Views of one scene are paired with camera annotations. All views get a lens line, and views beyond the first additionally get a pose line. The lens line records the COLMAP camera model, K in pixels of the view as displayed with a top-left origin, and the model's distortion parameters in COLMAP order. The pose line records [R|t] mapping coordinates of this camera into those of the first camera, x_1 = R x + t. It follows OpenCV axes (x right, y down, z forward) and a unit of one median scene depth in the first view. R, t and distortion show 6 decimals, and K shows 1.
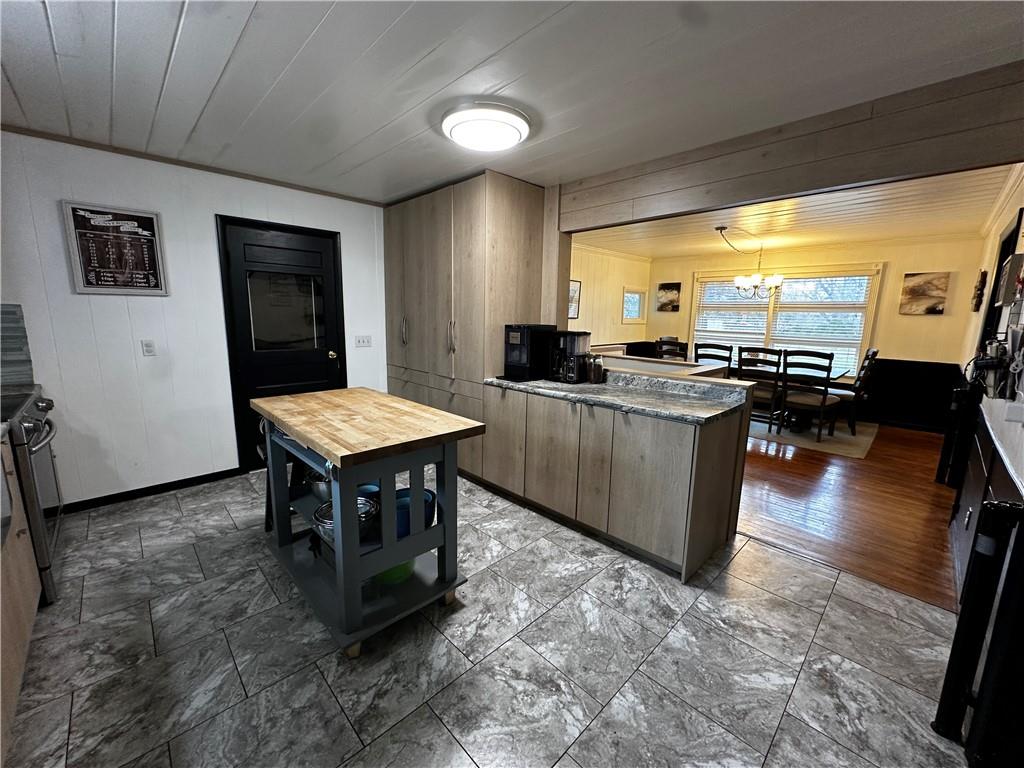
lens RADIAL K [[409.7, 0, 513.3], [0, 409.7, 383.7], [0, 0, 1]] dist [-0.006252, 0.000093]
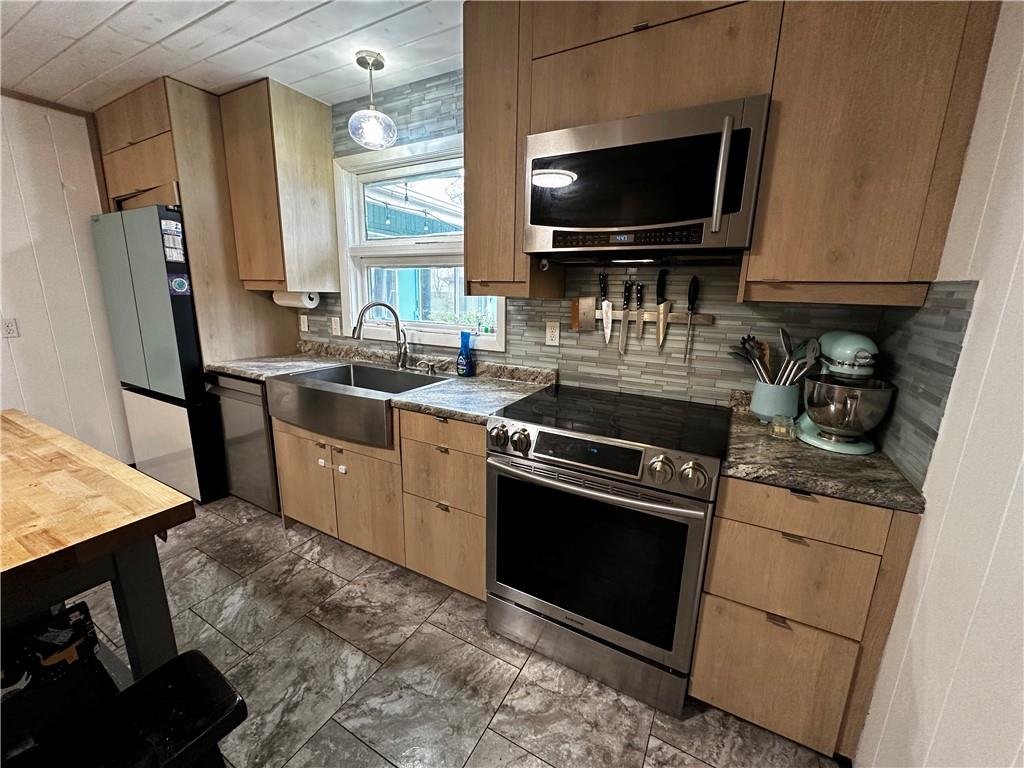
lens RADIAL K [[409.7, 0, 513.3], [0, 409.7, 383.7], [0, 0, 1]] dist [-0.006252, 0.000093]
pose [[-0.956307, 0.025846, -0.291218, -0.990015], [-0.088249, 0.924105, 0.371809, -0.281236], [0.278726, 0.381263, -0.881448, 1.661237]]
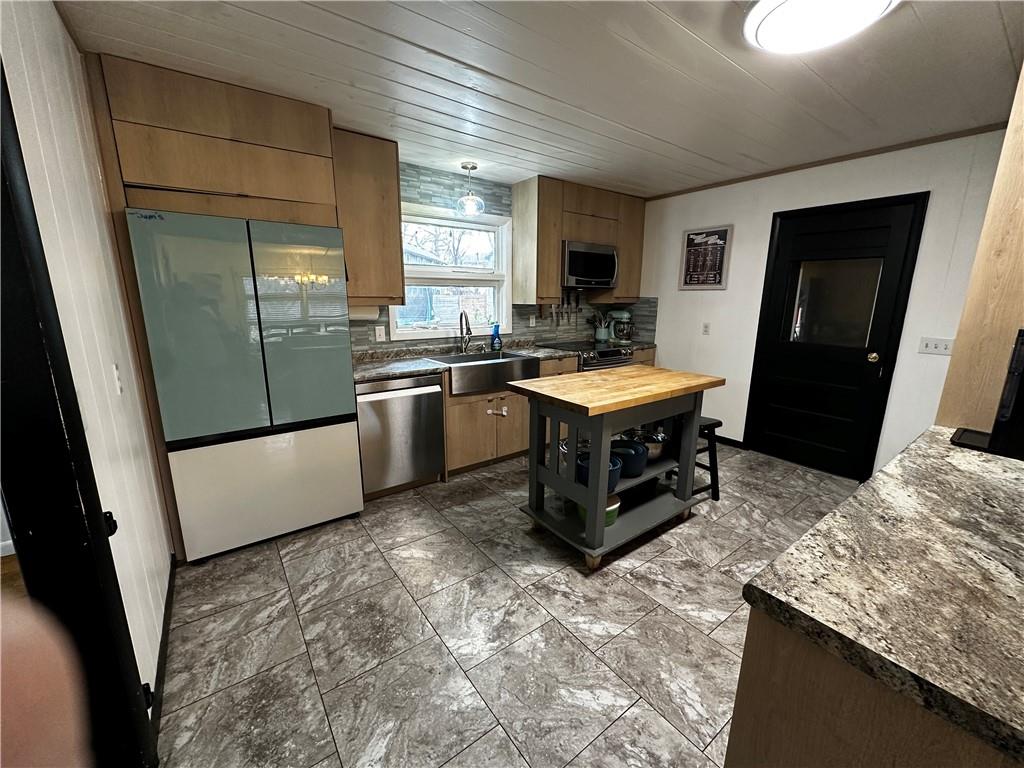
lens RADIAL K [[409.7, 0, 513.3], [0, 409.7, 383.7], [0, 0, 1]] dist [-0.006252, 0.000093]
pose [[-0.135136, 0.186939, -0.973032, 0.876655], [-0.178815, 0.961315, 0.209522, -0.131062], [0.974558, 0.202307, -0.096481, 0.865301]]
